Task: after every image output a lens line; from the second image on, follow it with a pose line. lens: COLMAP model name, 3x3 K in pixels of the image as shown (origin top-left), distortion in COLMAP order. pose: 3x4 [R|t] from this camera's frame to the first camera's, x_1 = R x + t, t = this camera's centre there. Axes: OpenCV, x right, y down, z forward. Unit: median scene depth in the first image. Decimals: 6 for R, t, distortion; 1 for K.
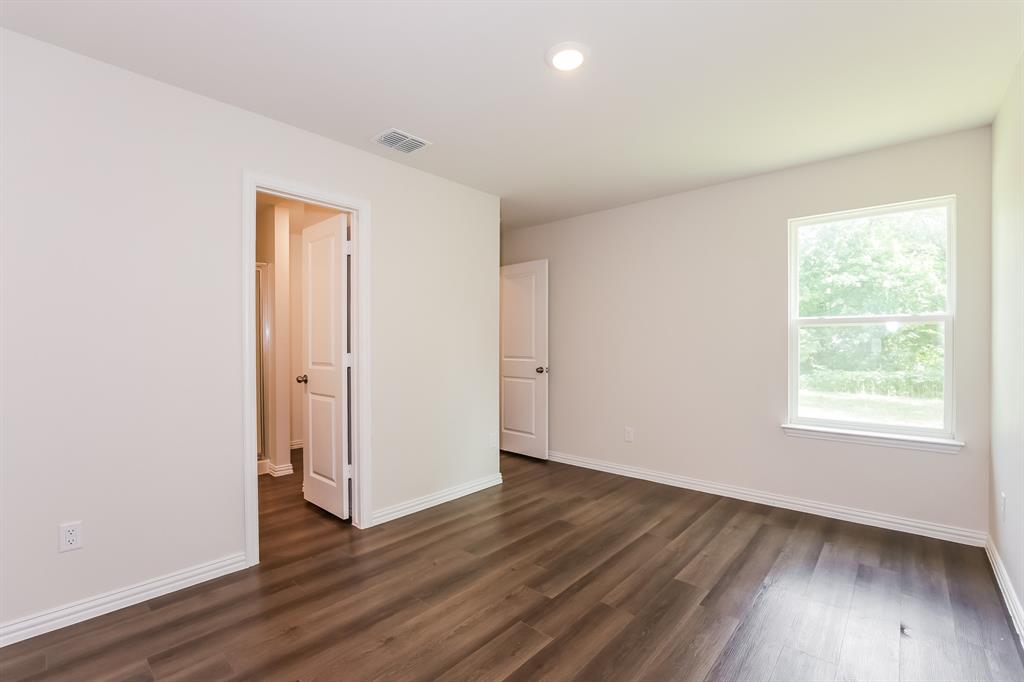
lens RADIAL K [[472.8, 0, 504.5], [0, 472.8, 344.5], [0, 0, 1]] dist [-0.017762, -0.000367]
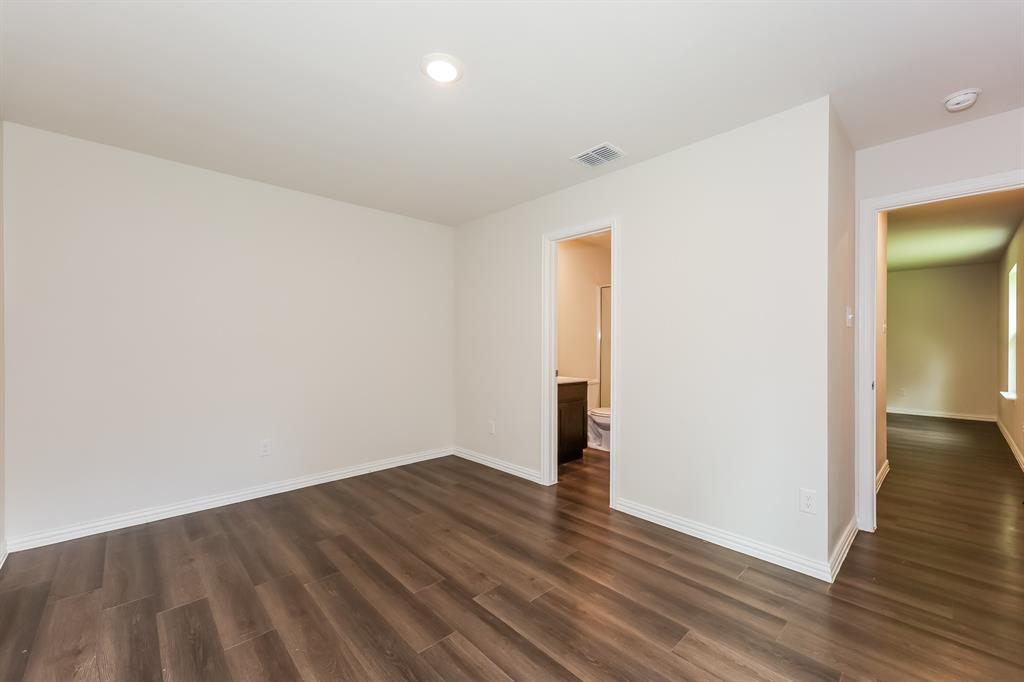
lens RADIAL K [[416.1, 0, 513.2], [0, 416.1, 343.1], [0, 0, 1]] dist [0.009352, 0.000125]
pose [[-0.109443, -0.005209, -0.993979, 0.987939], [-0.004097, 0.999980, -0.004790, 0.004974], [0.993985, 0.003548, -0.109462, 1.201335]]
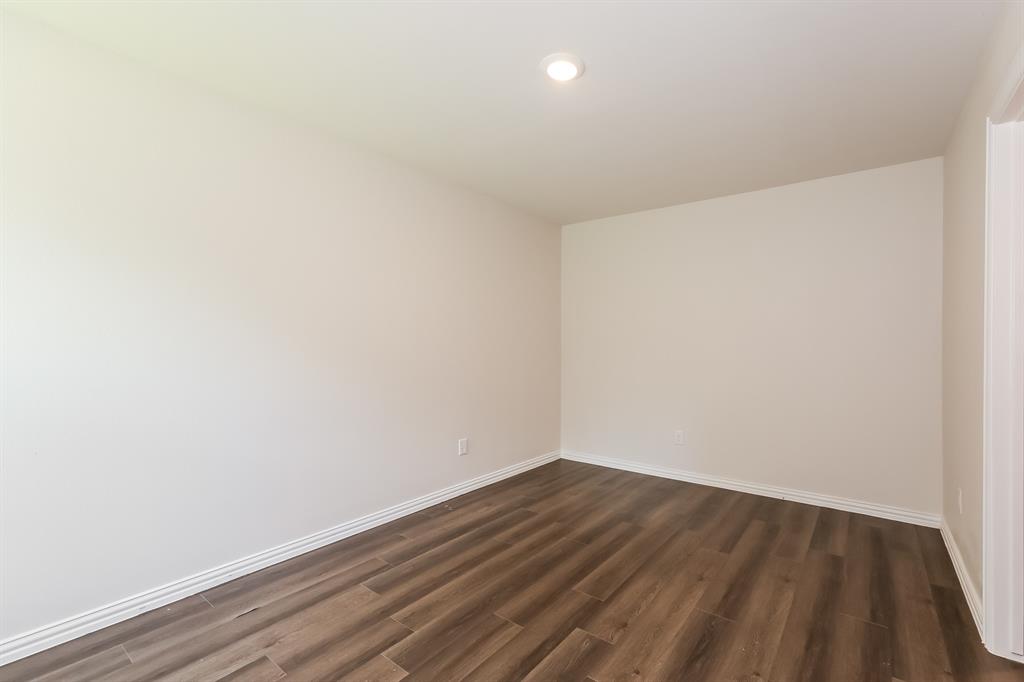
lens RADIAL K [[416.1, 0, 555.0], [0, 416.1, 343.4], [0, 0, 1]] dist [0.009352, 0.000125]
pose [[-0.994392, -0.006045, -0.105586, 0.233528], [-0.005847, 0.999981, -0.002183, 0.001825], [0.105597, -0.001553, -0.994408, 1.819722]]
